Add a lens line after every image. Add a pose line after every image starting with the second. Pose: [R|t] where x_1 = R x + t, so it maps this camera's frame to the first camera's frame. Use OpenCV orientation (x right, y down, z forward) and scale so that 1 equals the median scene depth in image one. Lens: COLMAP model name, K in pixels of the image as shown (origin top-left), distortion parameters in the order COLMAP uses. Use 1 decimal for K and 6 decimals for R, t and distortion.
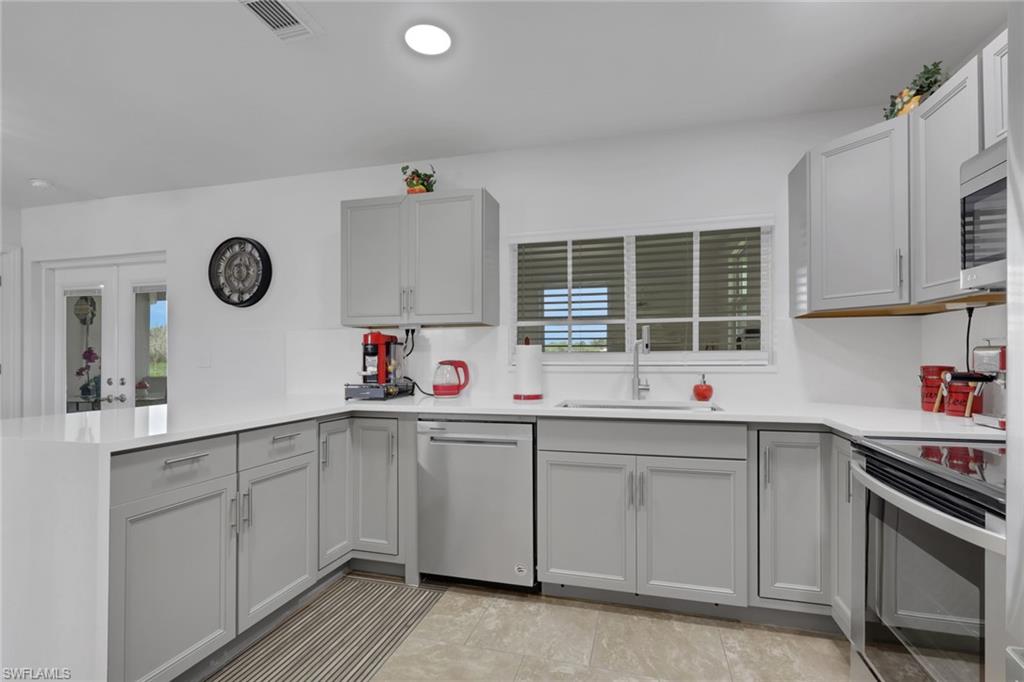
lens RADIAL K [[484.9, 0, 509.4], [0, 484.9, 359.0], [0, 0, 1]] dist [0.002385, 0.001843]
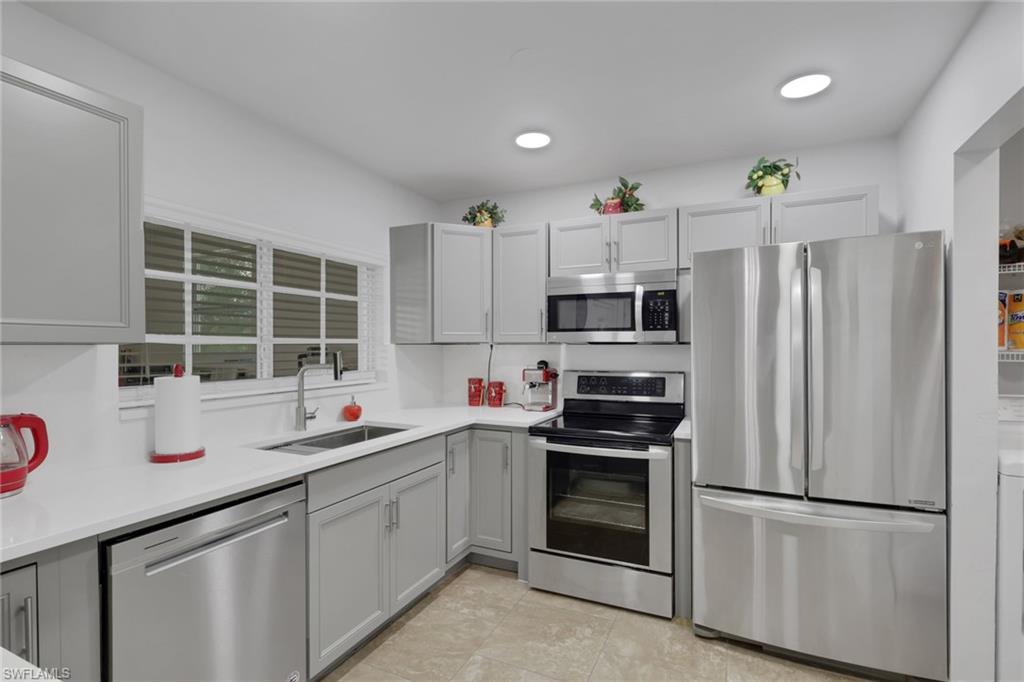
lens RADIAL K [[484.9, 0, 516.6], [0, 484.9, 348.5], [0, 0, 1]] dist [0.002385, 0.001843]
pose [[0.163865, -0.003639, 0.986476, -0.529529], [0.006177, 0.999977, 0.002662, -0.064577], [-0.986463, 0.005657, 0.163884, 0.423885]]
